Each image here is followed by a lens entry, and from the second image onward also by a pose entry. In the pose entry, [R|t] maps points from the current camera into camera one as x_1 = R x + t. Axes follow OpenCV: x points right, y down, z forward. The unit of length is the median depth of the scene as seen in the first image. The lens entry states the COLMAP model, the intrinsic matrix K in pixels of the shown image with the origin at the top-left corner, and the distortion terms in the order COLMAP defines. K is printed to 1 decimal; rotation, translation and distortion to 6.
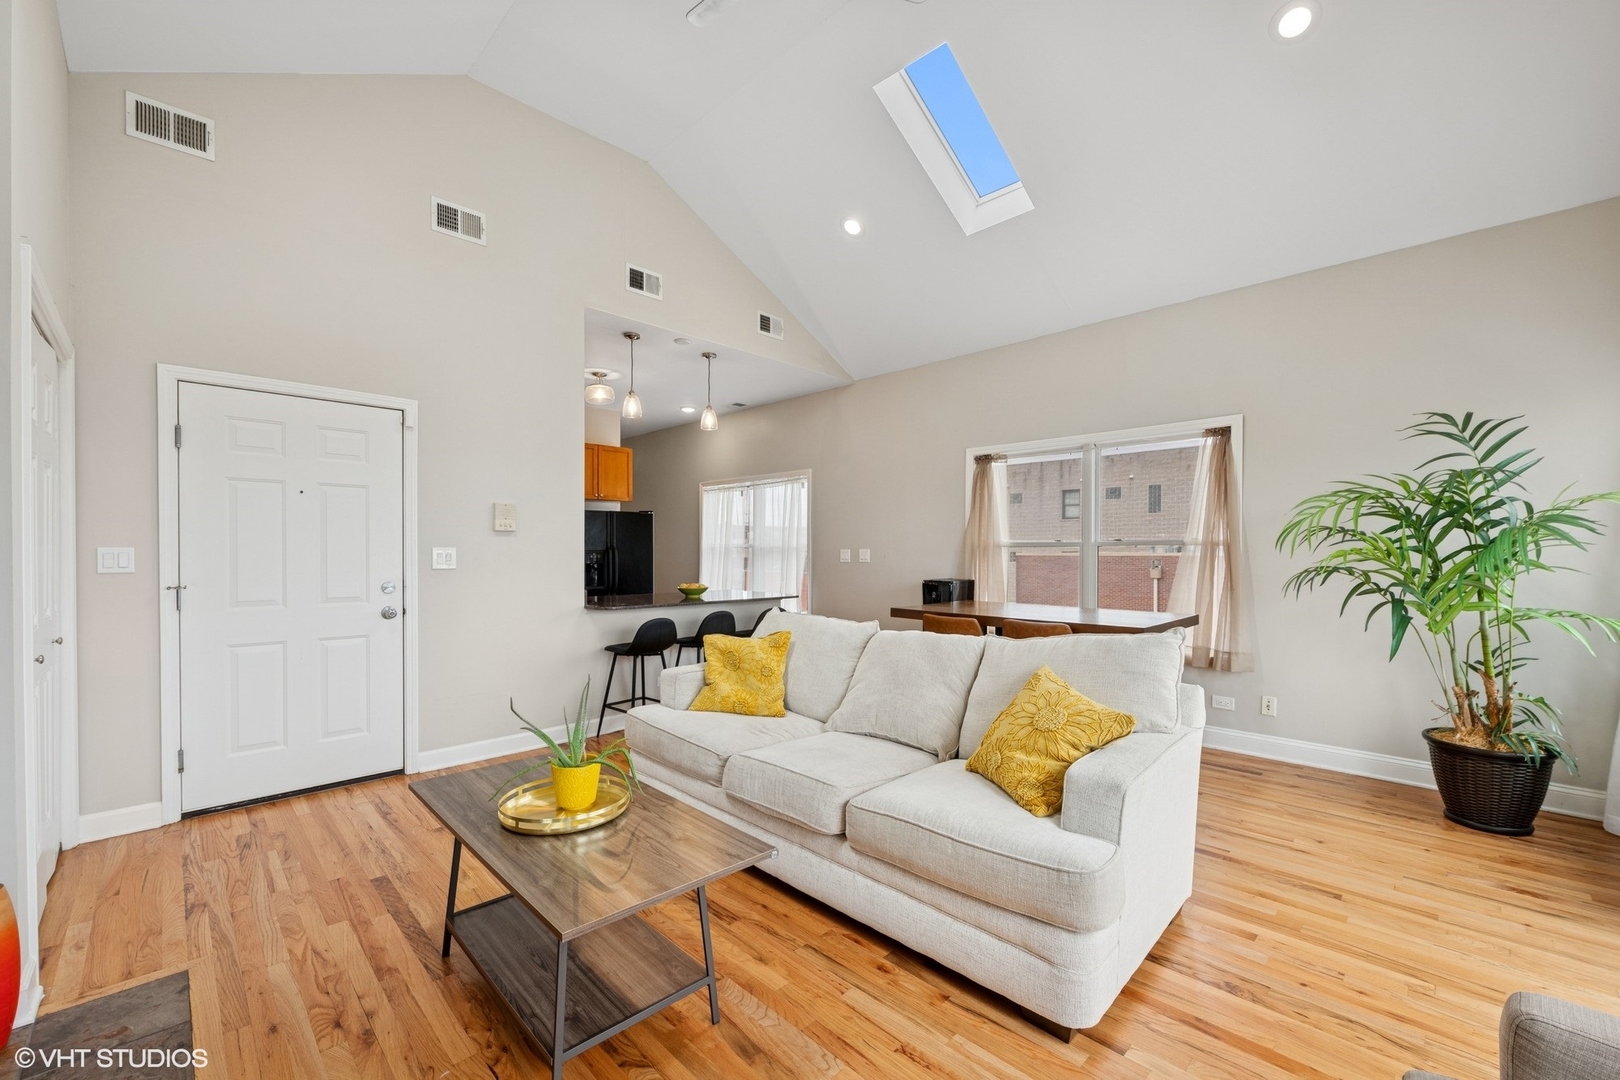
lens RADIAL K [[672.4, 0, 814.3], [0, 672.4, 556.1], [0, 0, 1]] dist [-0.002573, 0.000049]
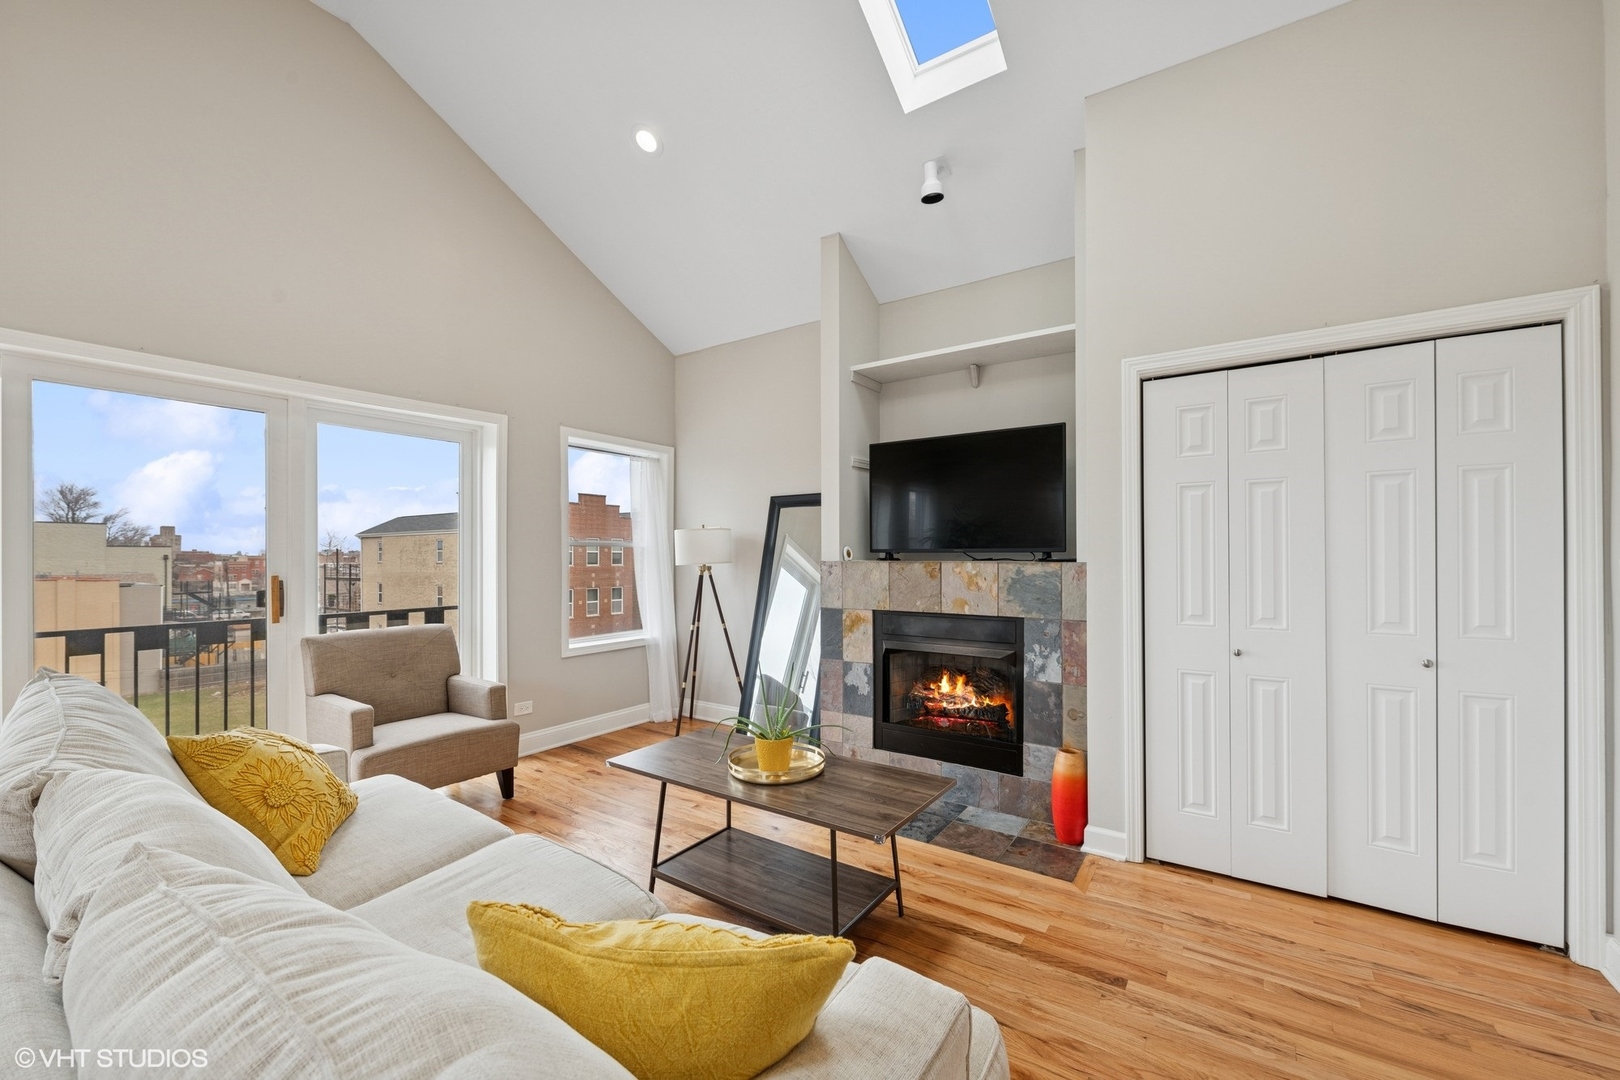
lens RADIAL K [[649.7, 0, 819.9], [0, 649.7, 553.7], [0, 0, 1]] dist [0.002821, -0.000178]
pose [[-0.974331, 0.004737, -0.225071, -0.060186], [0.002791, 0.999956, 0.008963, -0.015943], [0.225104, 0.008105, -0.974301, 0.768272]]
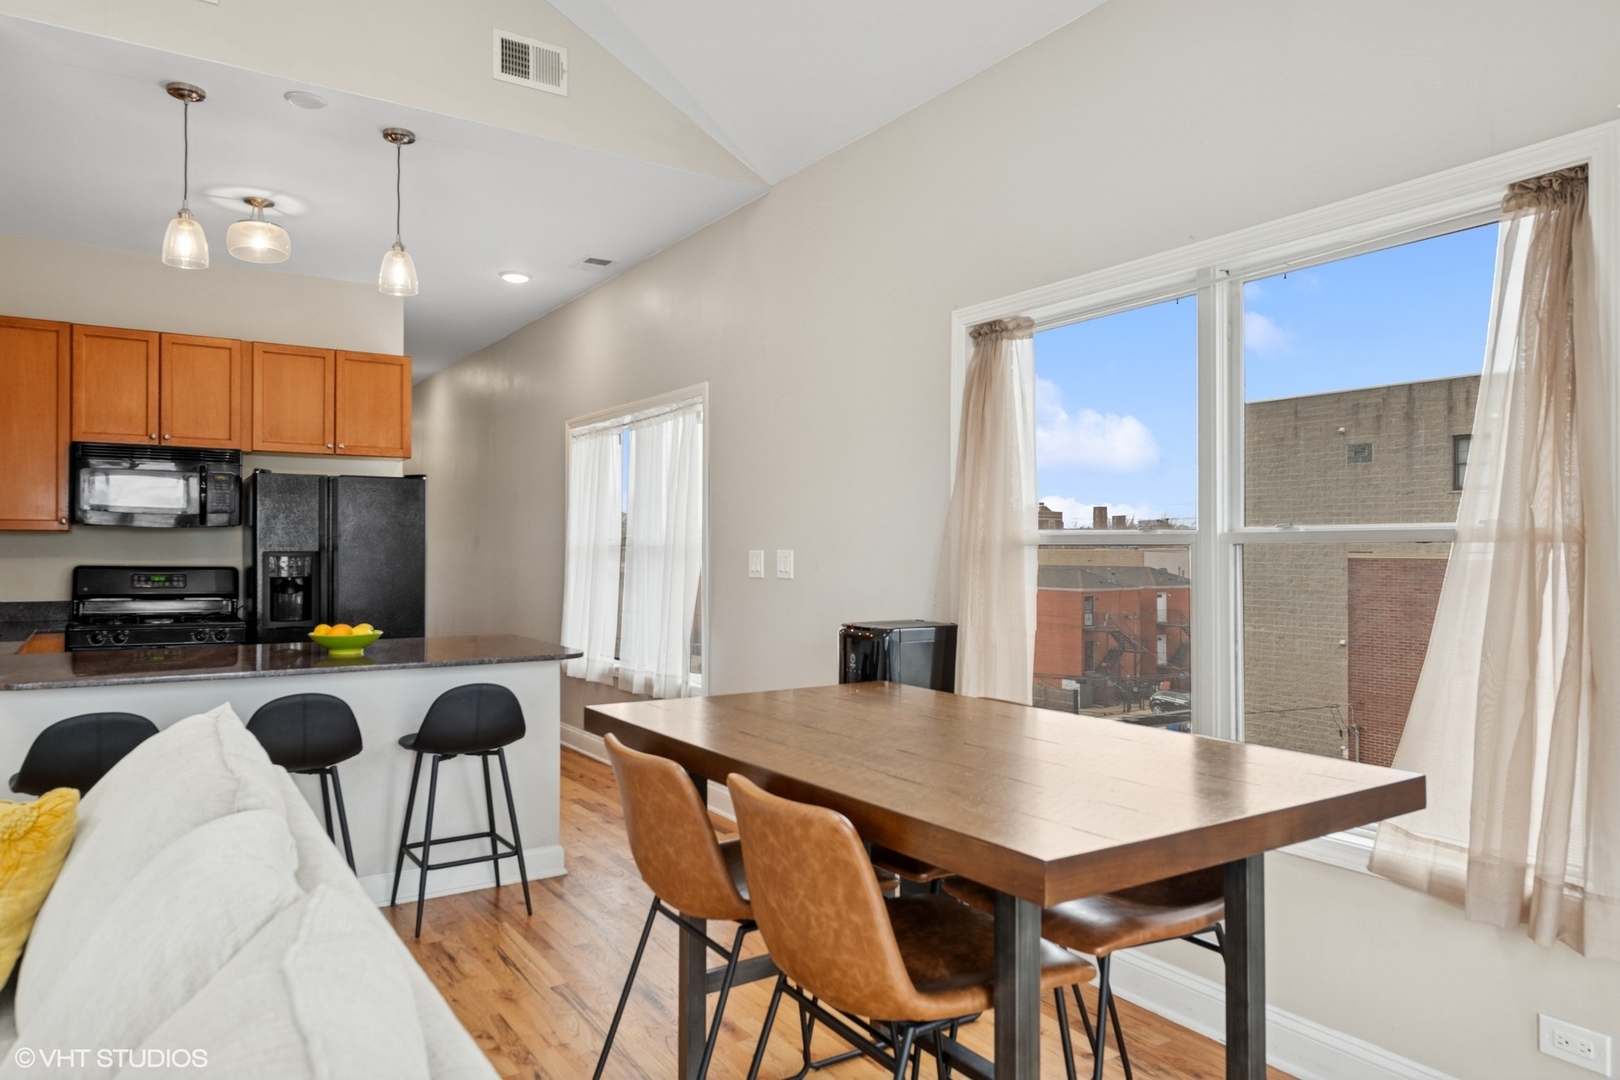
lens RADIAL K [[1104.8, 0, 811.6], [0, 1104.8, 535.4], [0, 0, 1]] dist [0.016269, 0.002088]
pose [[0.982036, -0.005237, -0.188622, 0.270016], [0.001231, 0.999771, -0.021349, -0.005513], [0.188690, 0.020733, 0.981818, 0.313275]]
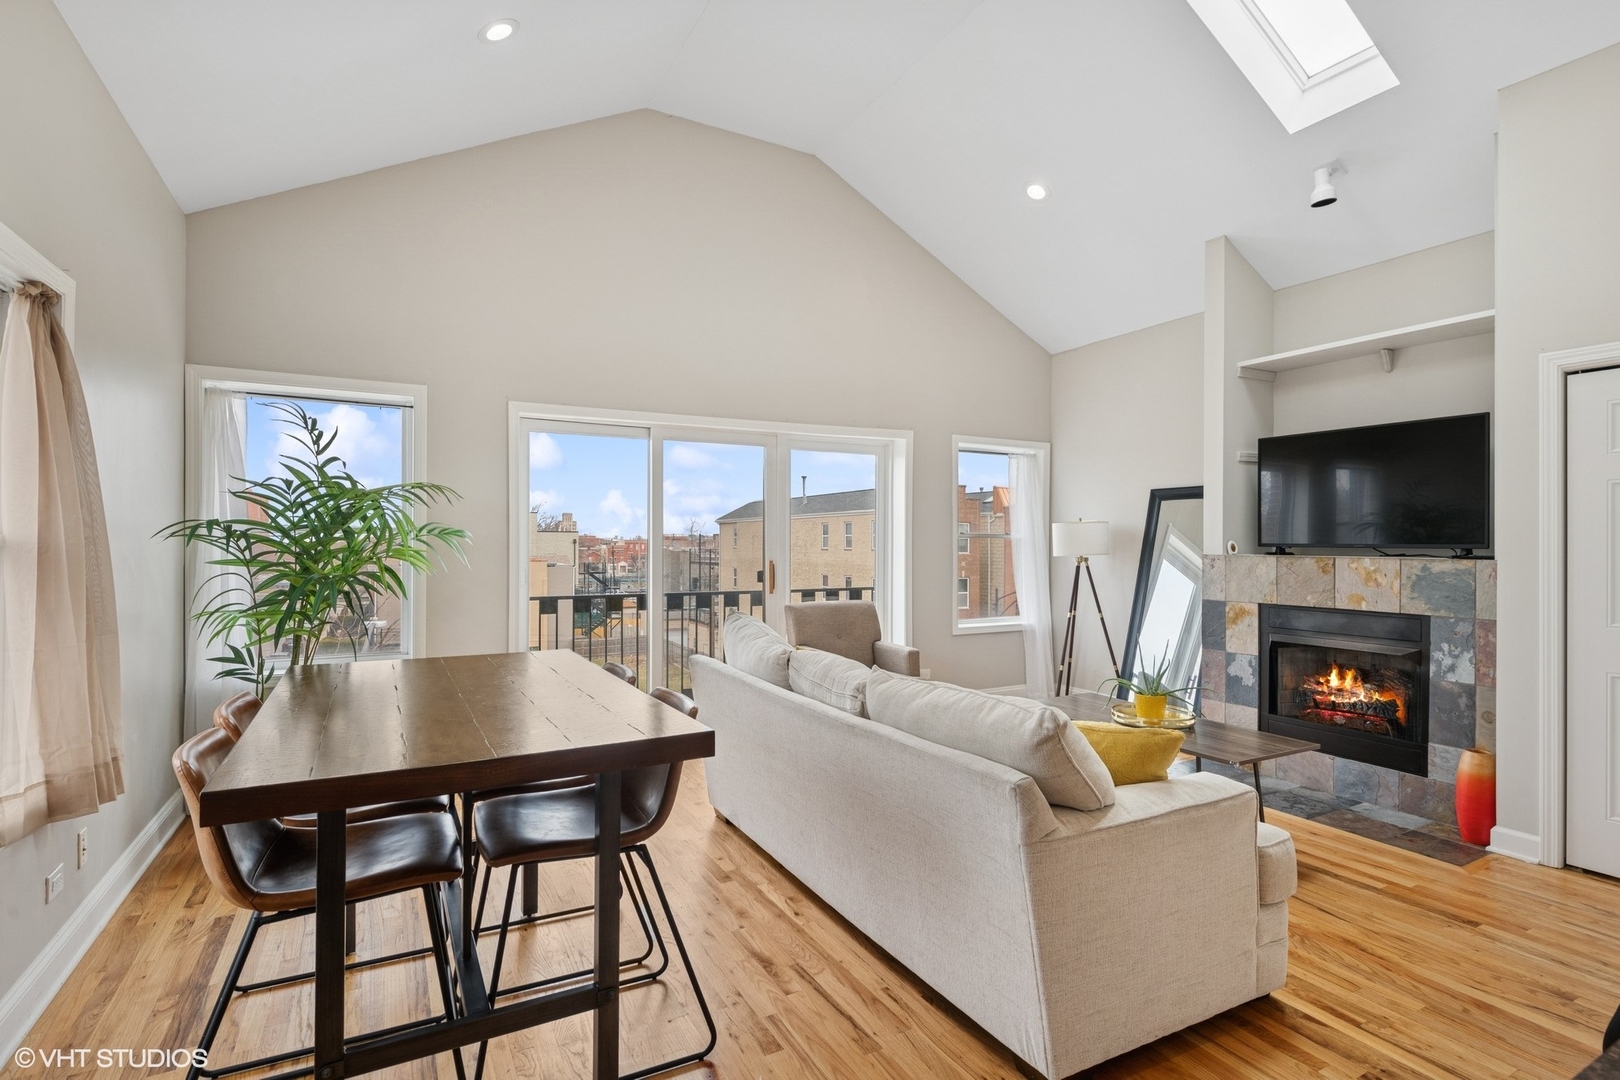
lens RADIAL K [[784.6, 0, 806.7], [0, 784.6, 542.3], [0, 0, 1]] dist [0.005577, -0.003355]
pose [[-0.965114, -0.000230, 0.261830, -0.021909], [0.002775, 0.999934, 0.011107, -0.026345], [-0.261816, 0.011446, -0.965050, 1.048154]]
